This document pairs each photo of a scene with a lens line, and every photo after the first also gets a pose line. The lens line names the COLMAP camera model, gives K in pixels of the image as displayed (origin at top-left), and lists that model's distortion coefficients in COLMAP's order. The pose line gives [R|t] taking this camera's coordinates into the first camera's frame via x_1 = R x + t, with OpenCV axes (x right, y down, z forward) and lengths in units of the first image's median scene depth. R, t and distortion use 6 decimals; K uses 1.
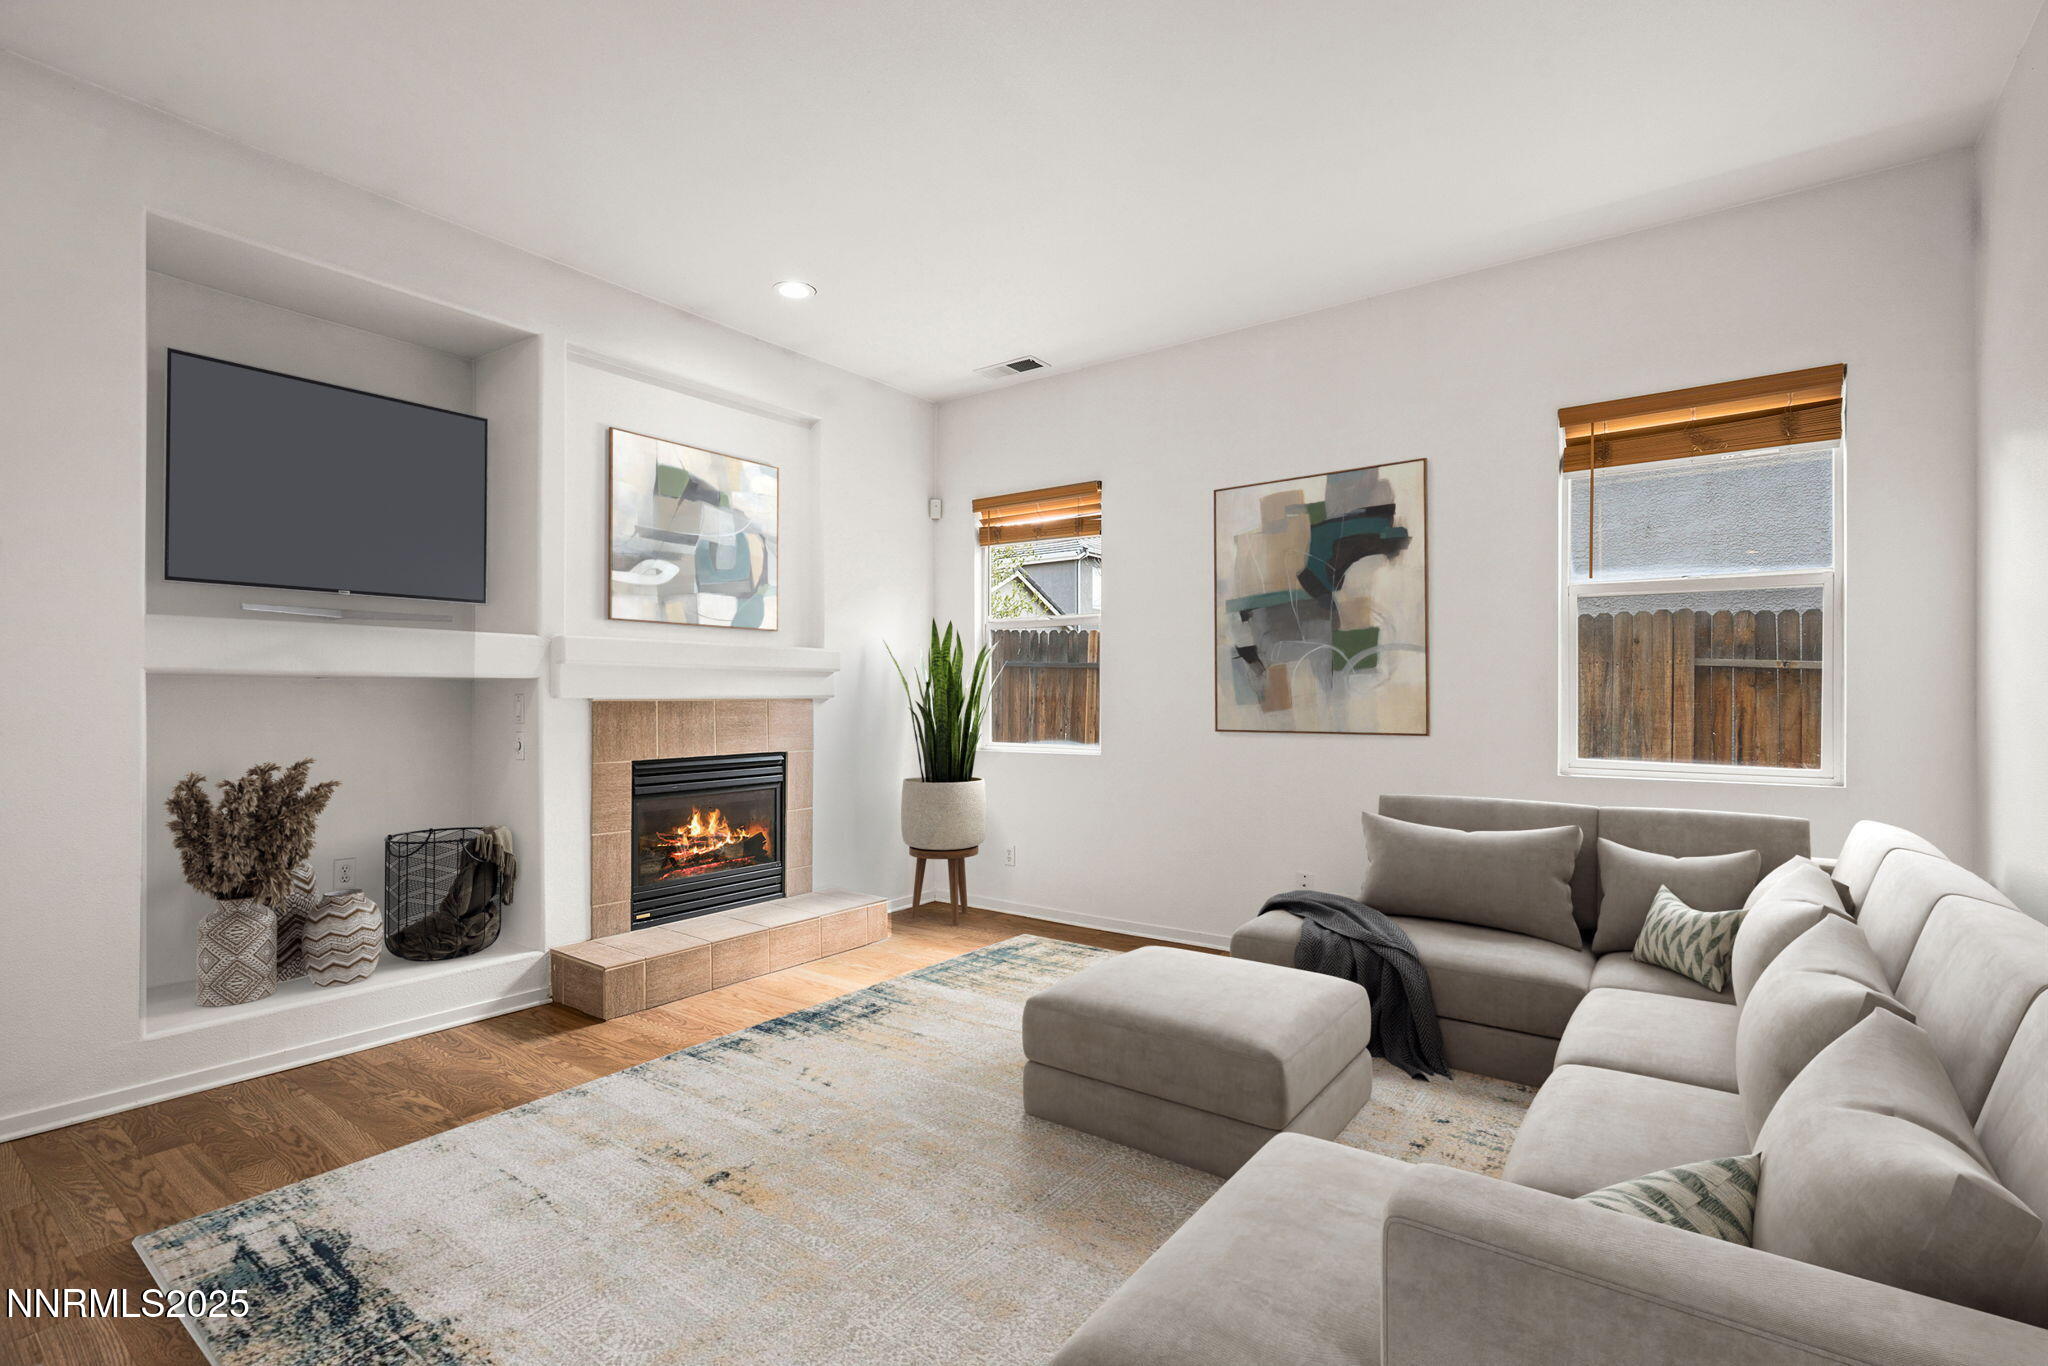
lens RADIAL K [[941.1, 0, 1019.3], [0, 941.1, 692.9], [0, 0, 1]] dist [-0.001188, 0.000083]
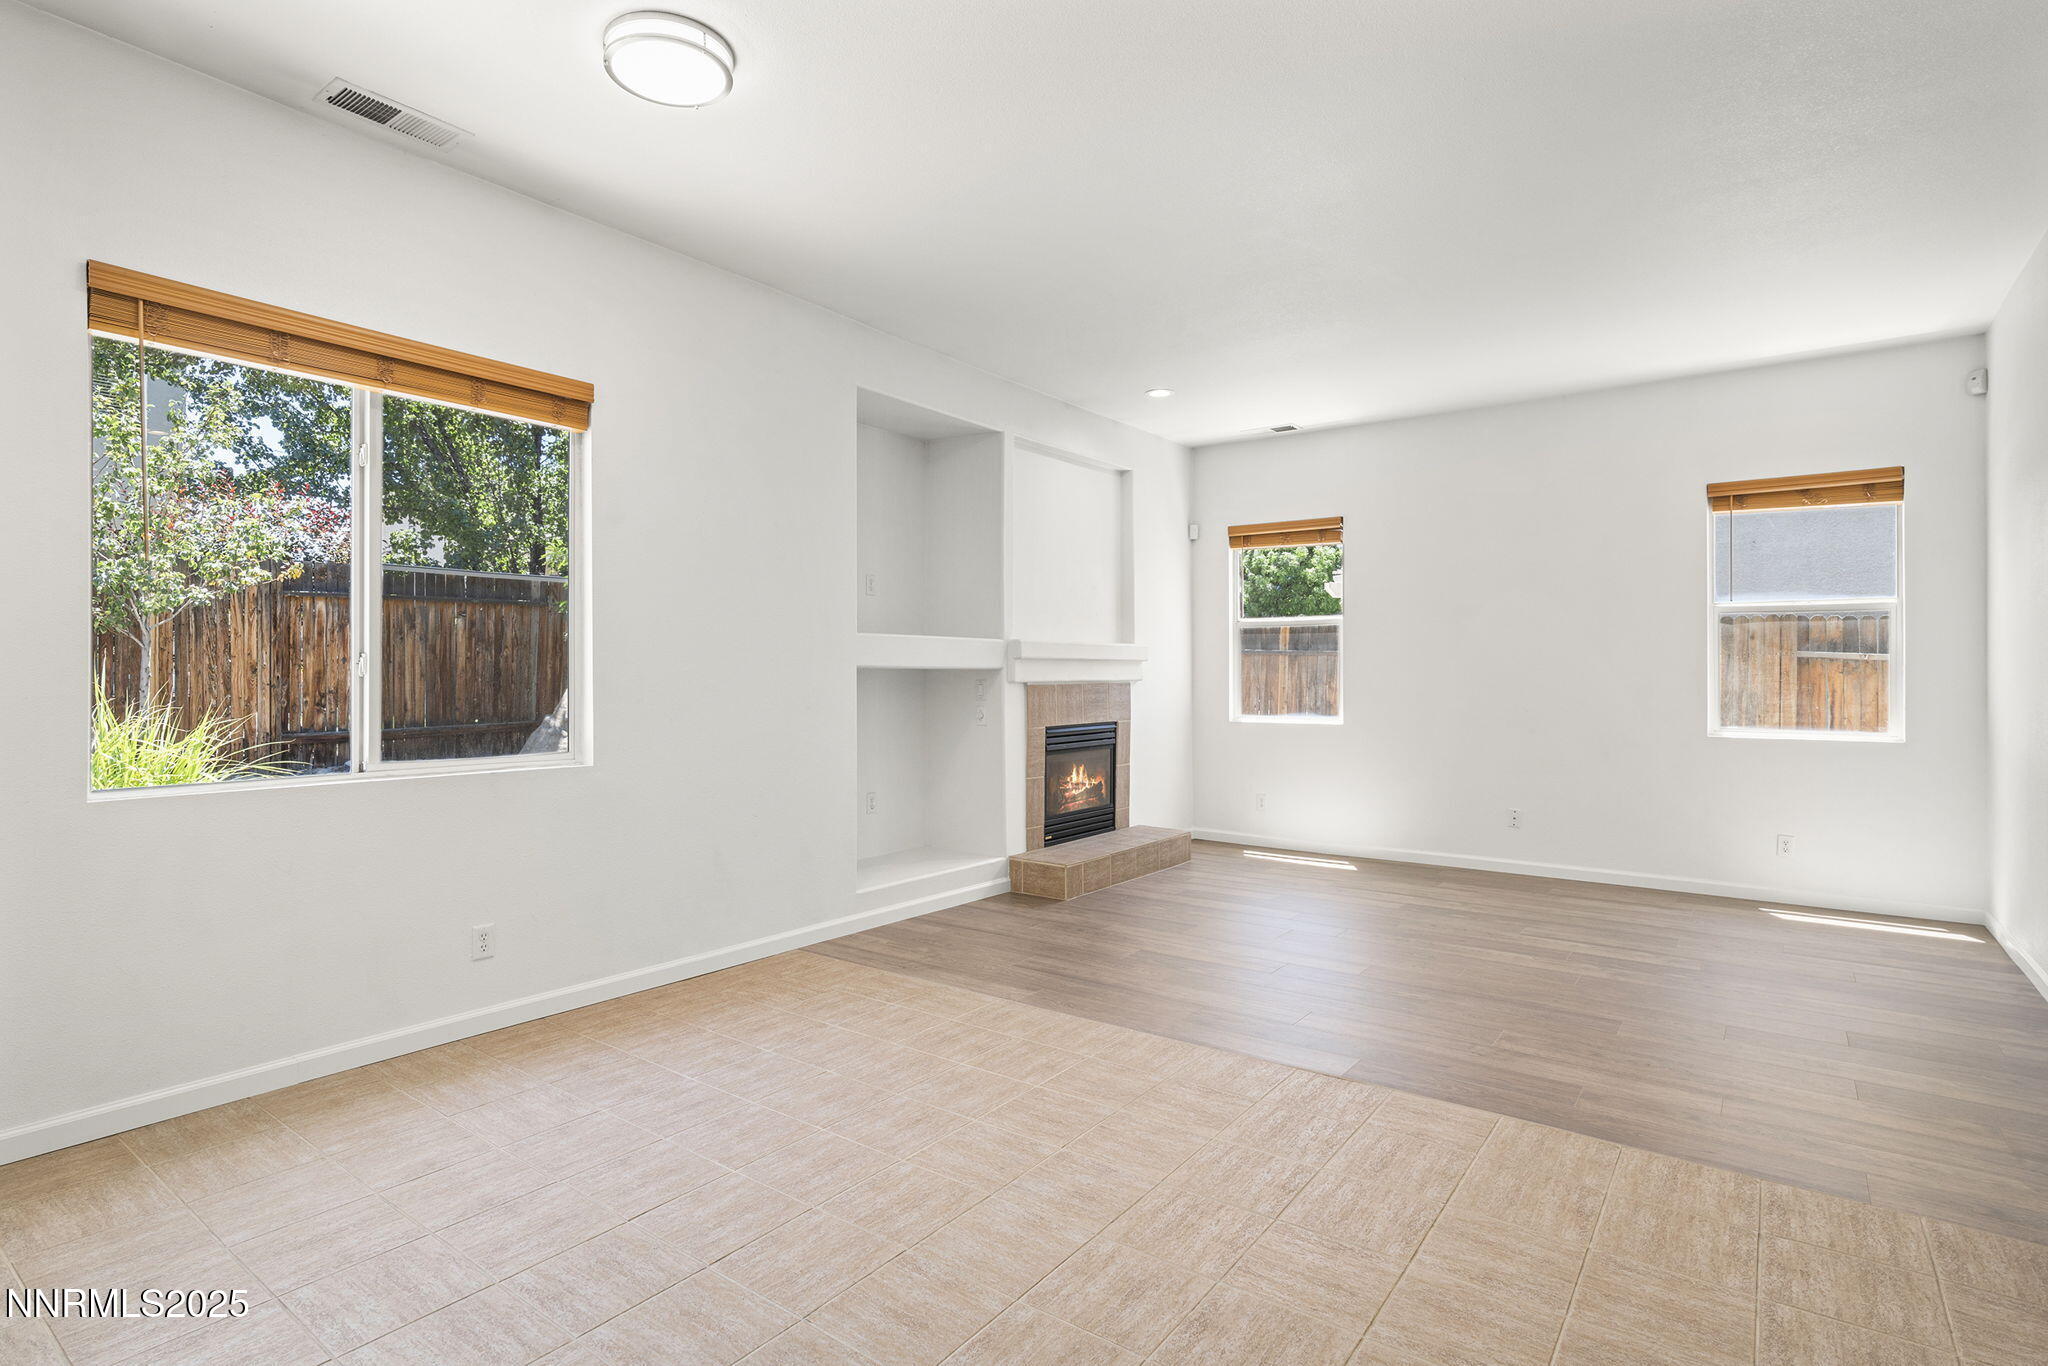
lens RADIAL K [[1030.2, 0, 1014.7], [0, 1030.2, 659.5], [0, 0, 1]] dist [-0.002986, 0.000848]
pose [[0.999981, 0.000488, -0.006194, -0.439668], [-0.000545, 0.999957, -0.009256, -0.013598], [0.006189, 0.009259, 0.999938, -0.534763]]
